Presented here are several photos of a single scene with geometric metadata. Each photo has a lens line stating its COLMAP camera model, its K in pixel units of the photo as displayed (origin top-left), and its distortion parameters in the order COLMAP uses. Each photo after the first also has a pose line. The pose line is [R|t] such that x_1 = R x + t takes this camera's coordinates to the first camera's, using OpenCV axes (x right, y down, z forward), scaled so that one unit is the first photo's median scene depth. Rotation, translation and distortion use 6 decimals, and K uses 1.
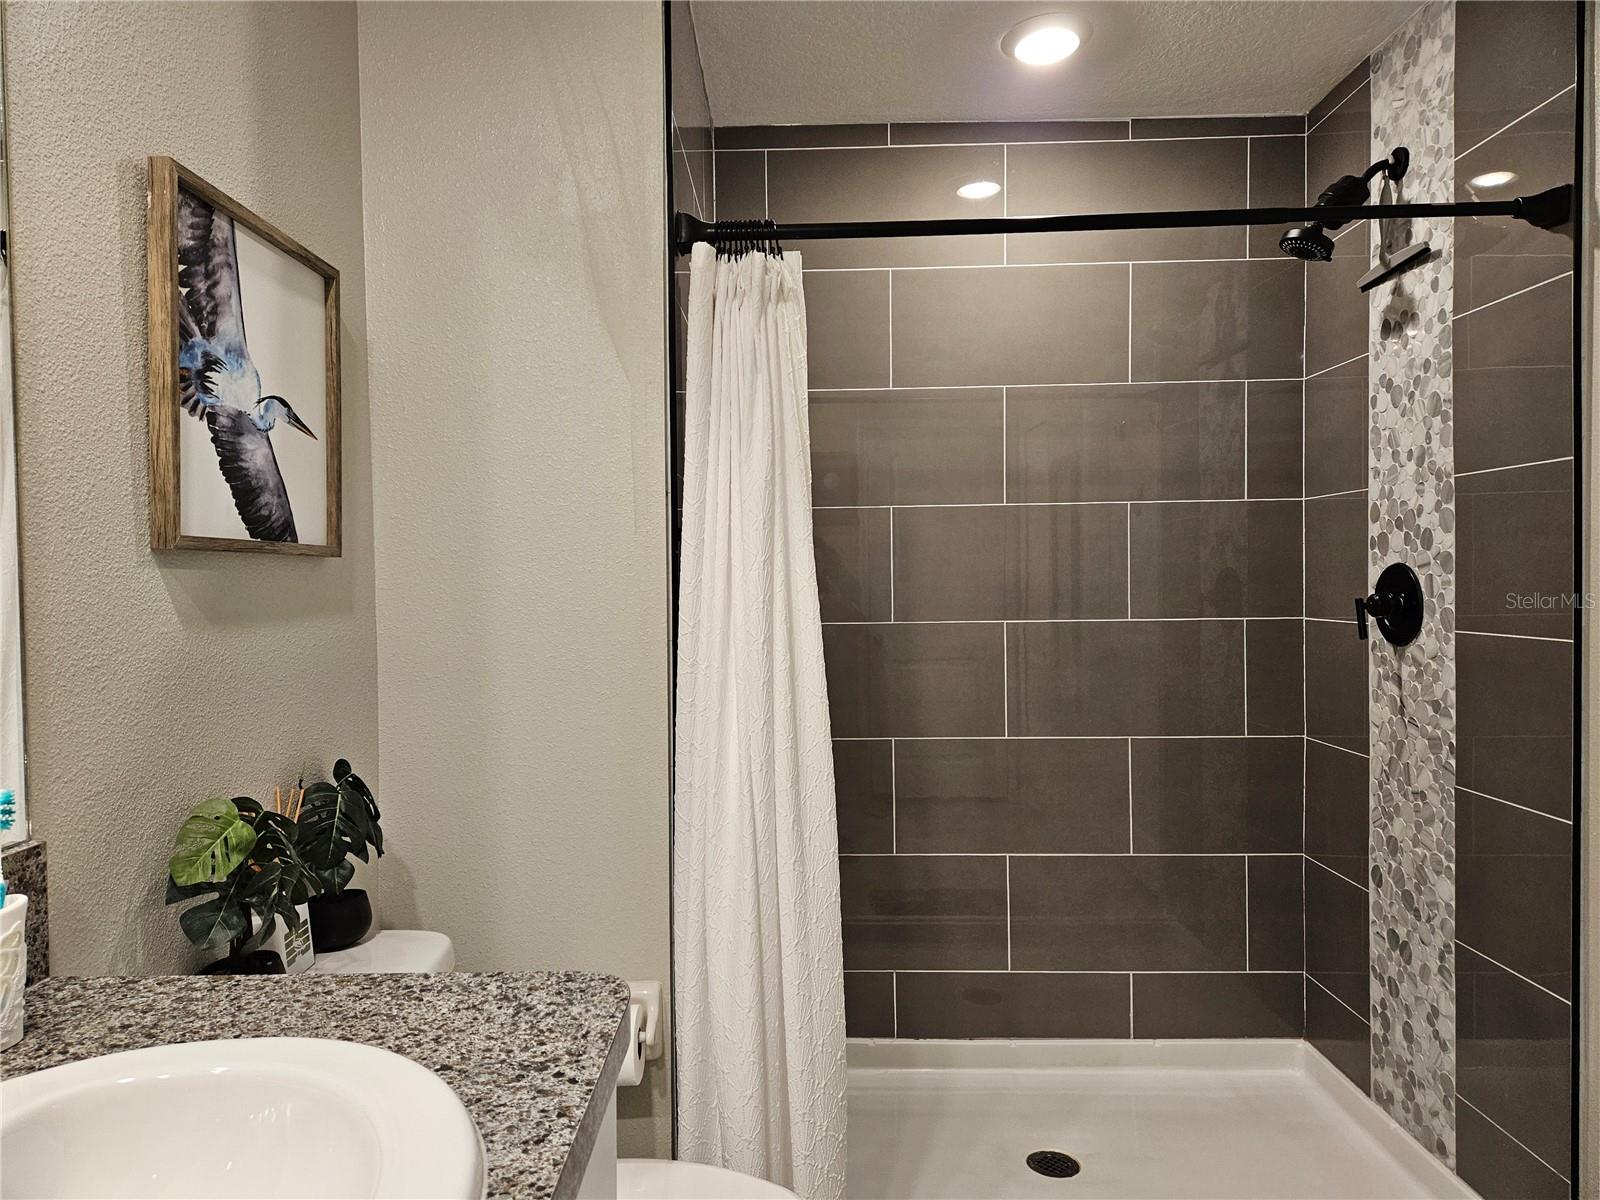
lens RADIAL K [[1056.6, 0, 789.9], [0, 1056.6, 597.7], [0, 0, 1]] dist [0.031668, -0.015893]
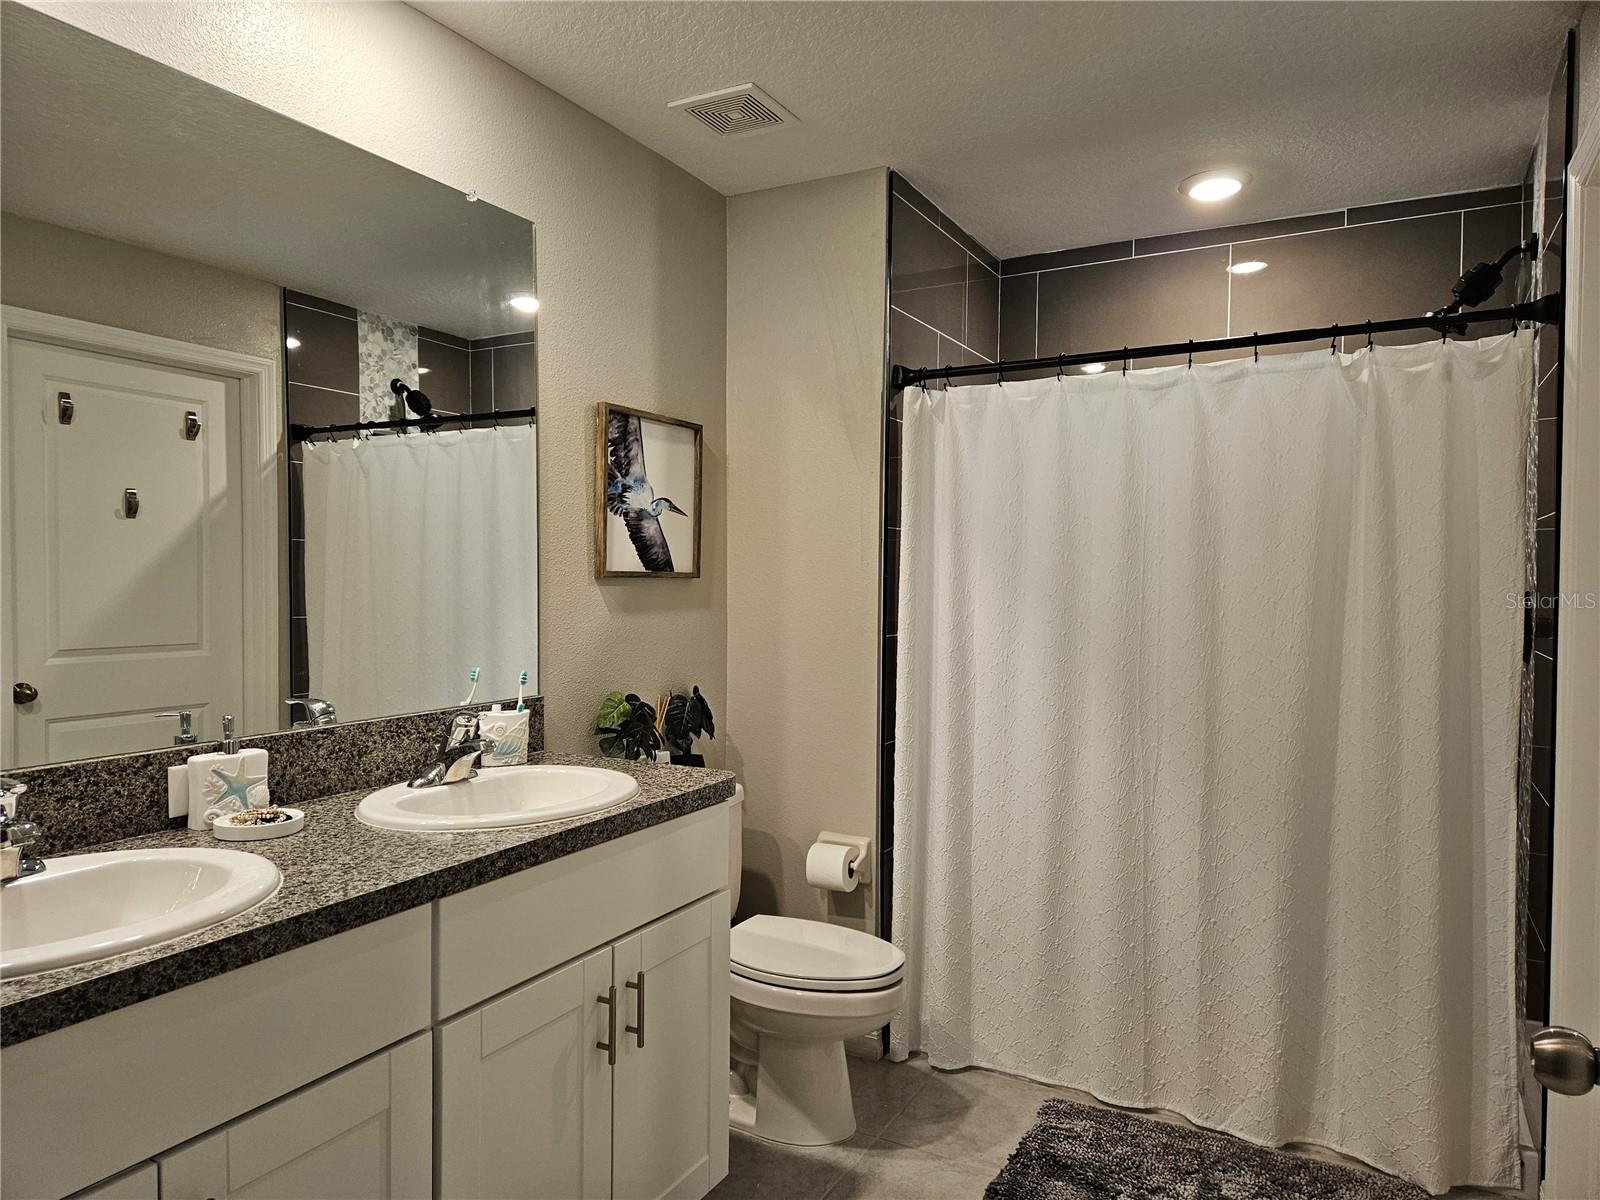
lens RADIAL K [[1056.6, 0, 809.5], [0, 1056.6, 604.6], [0, 0, 1]] dist [0.031668, -0.015893]
pose [[0.884160, 0.030052, -0.466217, 0.748369], [-0.025618, 0.999546, 0.015847, -0.031556], [0.466482, -0.002067, 0.884528, -0.674141]]
